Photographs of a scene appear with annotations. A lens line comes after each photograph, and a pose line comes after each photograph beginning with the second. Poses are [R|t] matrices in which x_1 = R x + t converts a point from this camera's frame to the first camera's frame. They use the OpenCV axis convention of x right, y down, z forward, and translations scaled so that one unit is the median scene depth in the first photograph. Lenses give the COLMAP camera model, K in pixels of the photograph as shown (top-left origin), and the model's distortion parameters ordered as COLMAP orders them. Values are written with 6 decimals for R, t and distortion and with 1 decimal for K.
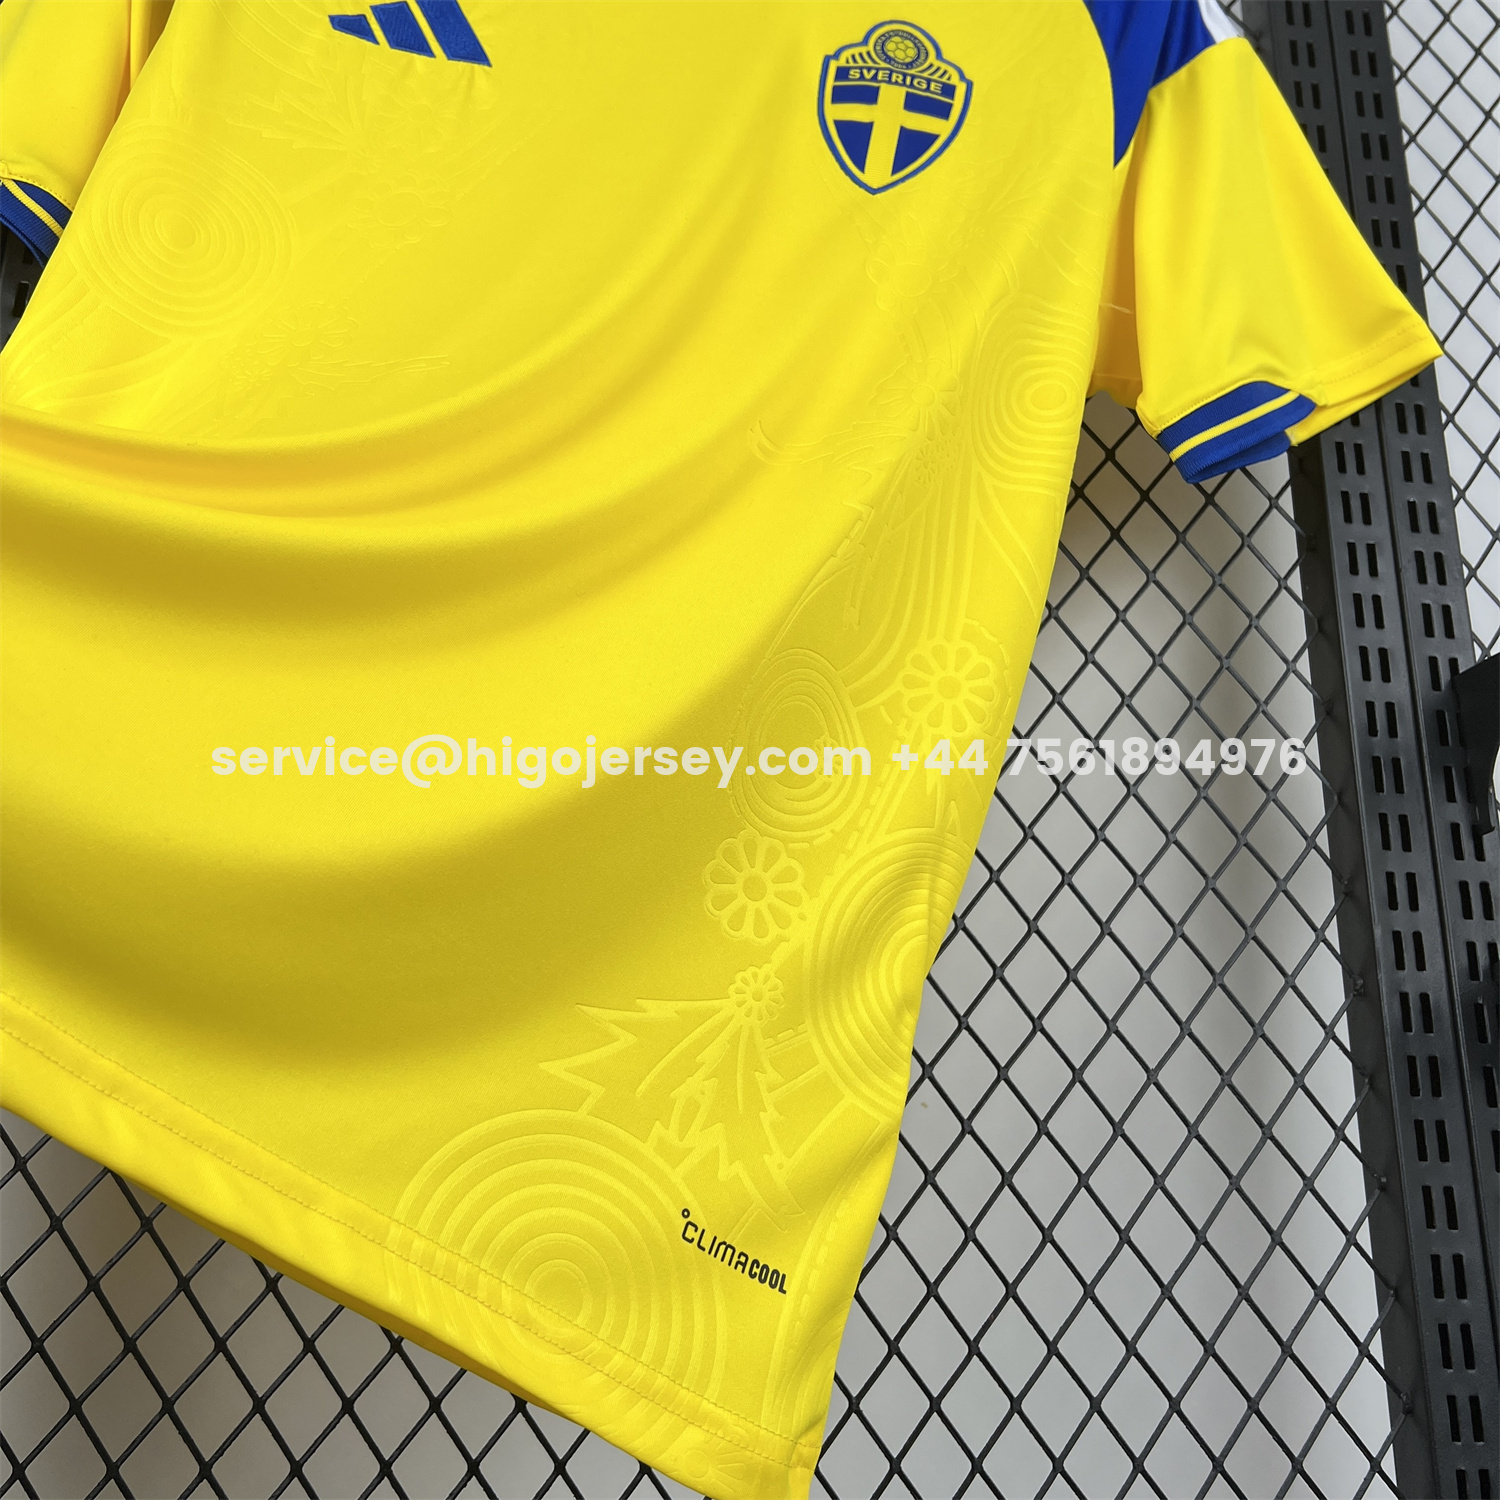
lens RADIAL K [[1648.6, 0, 749.8], [0, 1648.6, 755.6], [0, 0, 1]] dist [-0.024153, 0.000000]
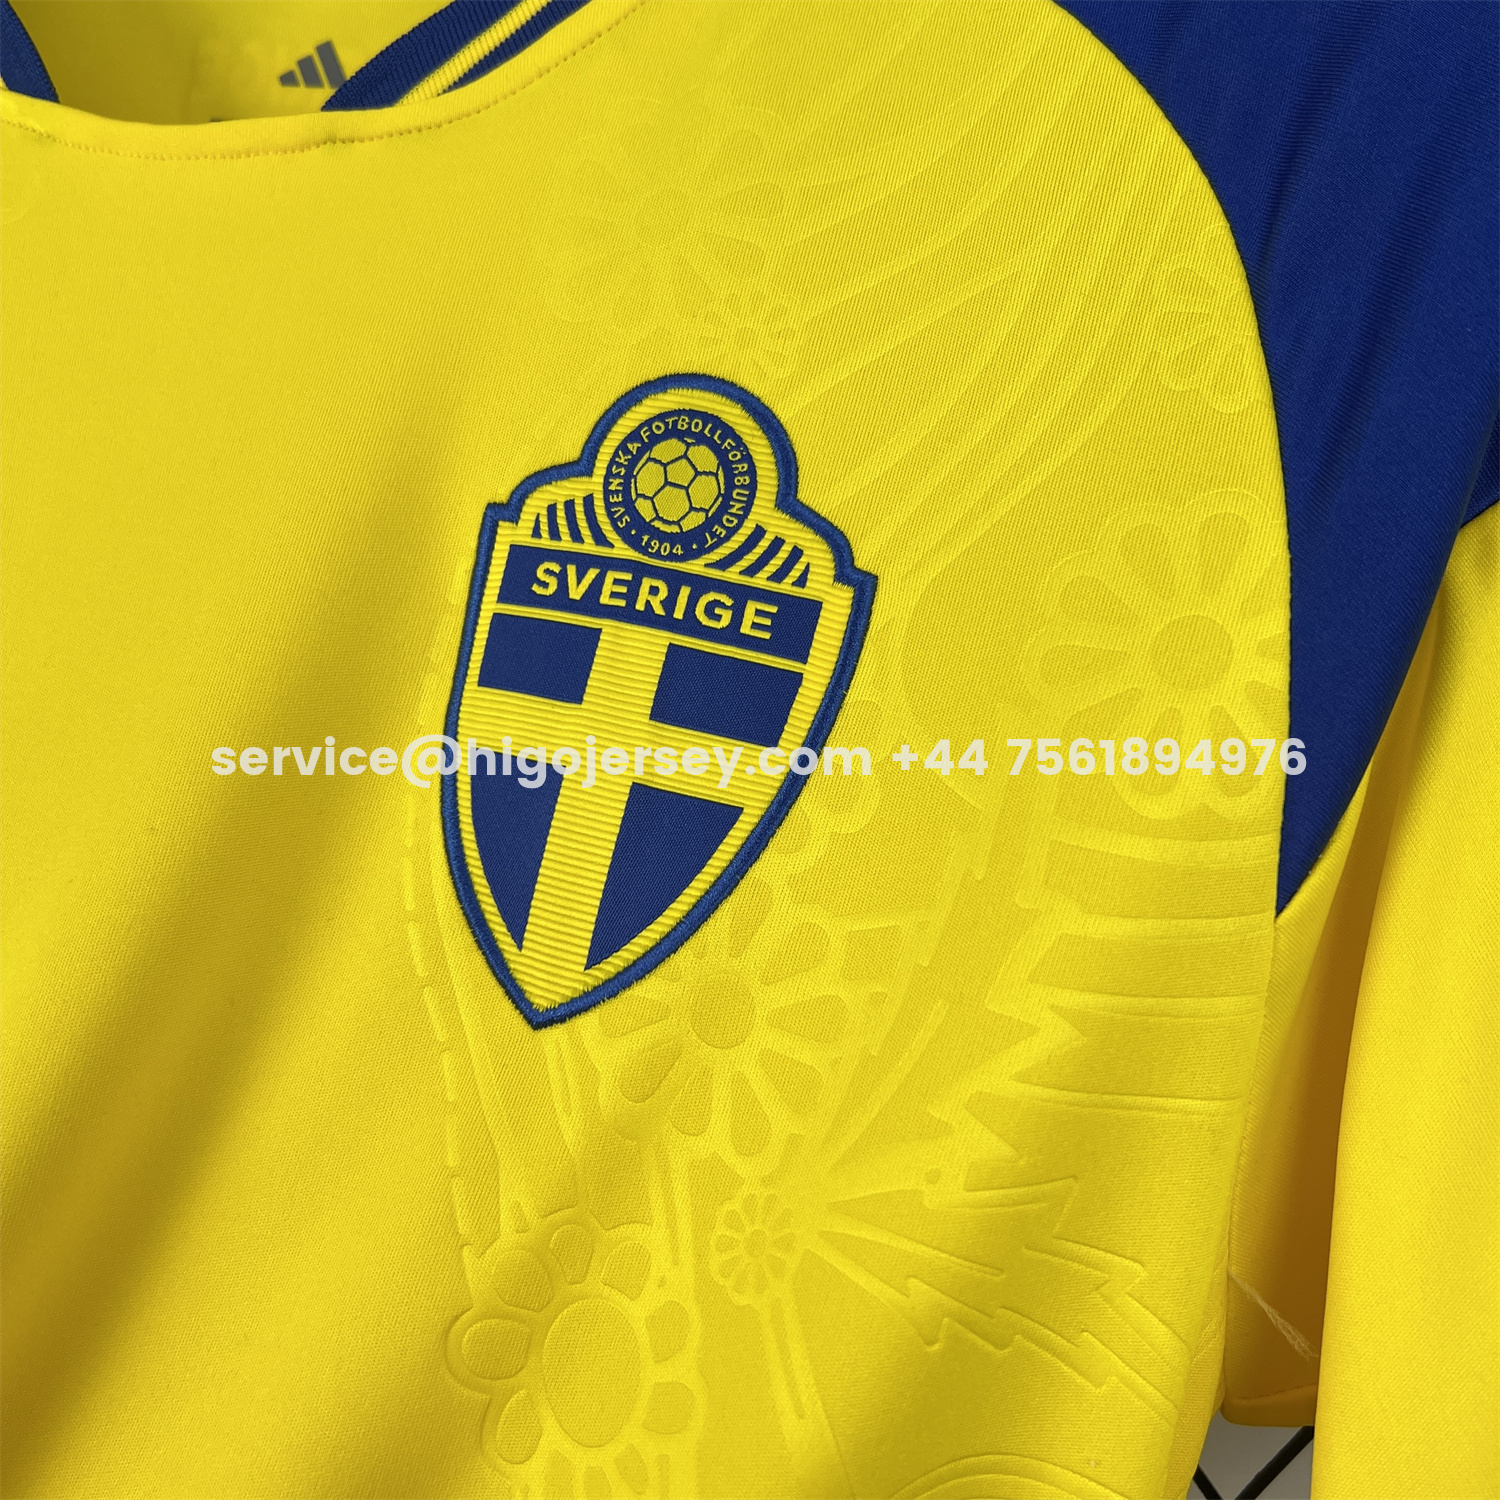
lens RADIAL K [[1648.6, 0, 743.7], [0, 1648.6, 742.6], [0, 0, 1]] dist [-0.024153, 0.000000]
pose [[0.944076, 0.020560, -0.329085, 0.224781], [0.066116, 0.965980, 0.250024, -0.468172], [0.323030, -0.257800, 0.910599, 0.674708]]
